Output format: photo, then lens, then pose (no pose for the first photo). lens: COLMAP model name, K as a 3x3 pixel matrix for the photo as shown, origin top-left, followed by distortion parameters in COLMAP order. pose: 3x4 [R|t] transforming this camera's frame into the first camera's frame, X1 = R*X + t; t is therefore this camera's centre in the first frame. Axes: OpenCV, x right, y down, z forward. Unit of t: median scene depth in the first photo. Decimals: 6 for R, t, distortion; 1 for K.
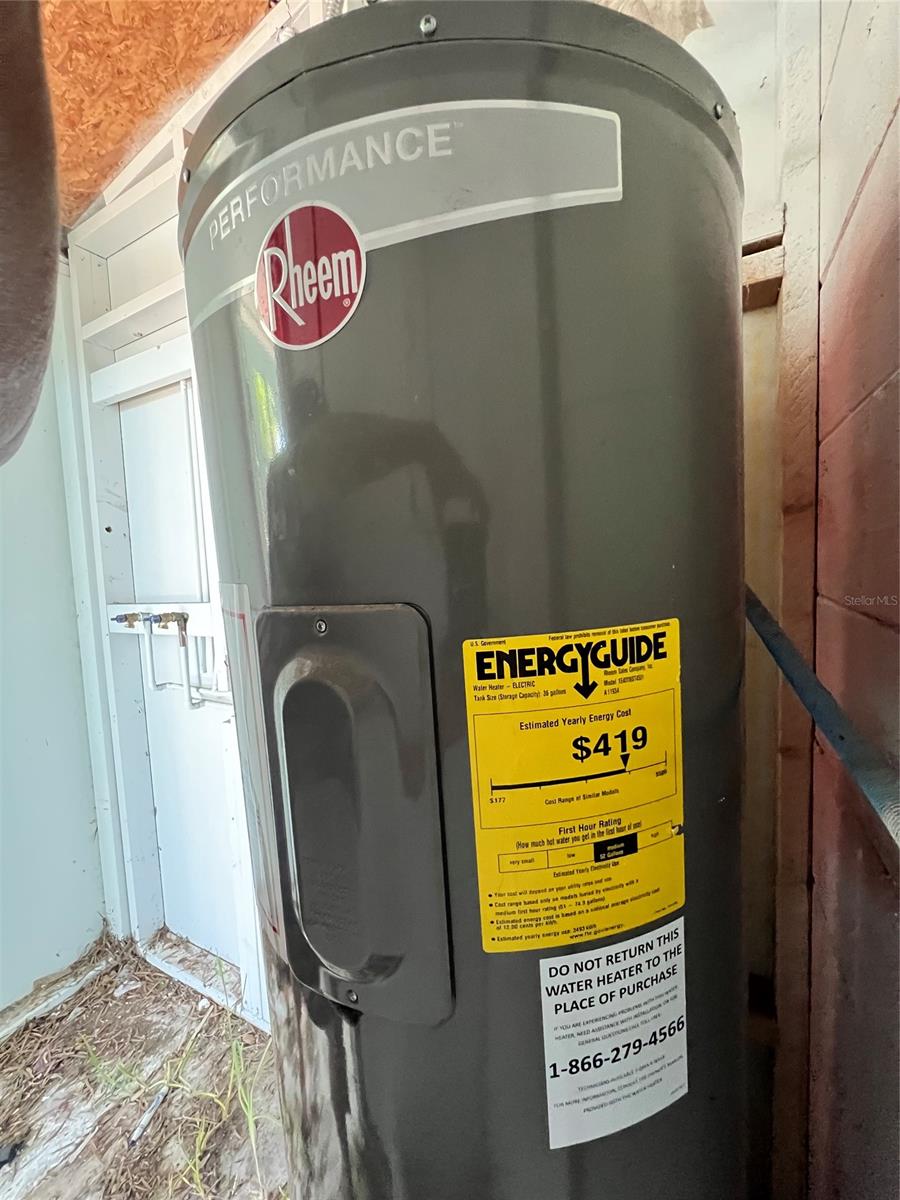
lens RADIAL K [[484.6, 0, 451.3], [0, 484.6, 597.6], [0, 0, 1]] dist [-0.000591, 0.000776]
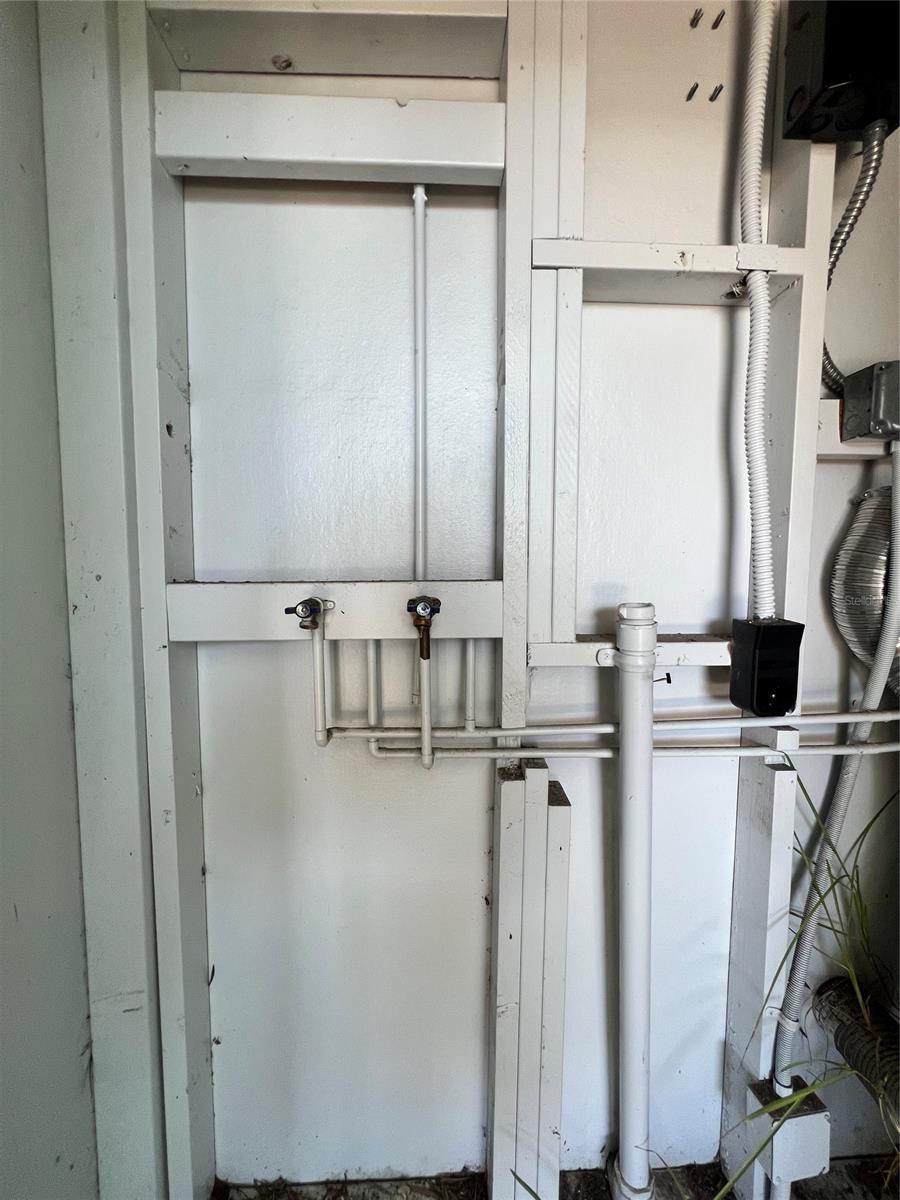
lens RADIAL K [[484.6, 0, 451.3], [0, 484.6, 597.6], [0, 0, 1]] dist [-0.000591, 0.000776]
pose [[0.859855, 0.012608, 0.510383, -0.735325], [-0.009051, 0.999914, -0.009453, 0.032224], [-0.510458, 0.003509, 0.859895, 0.452421]]
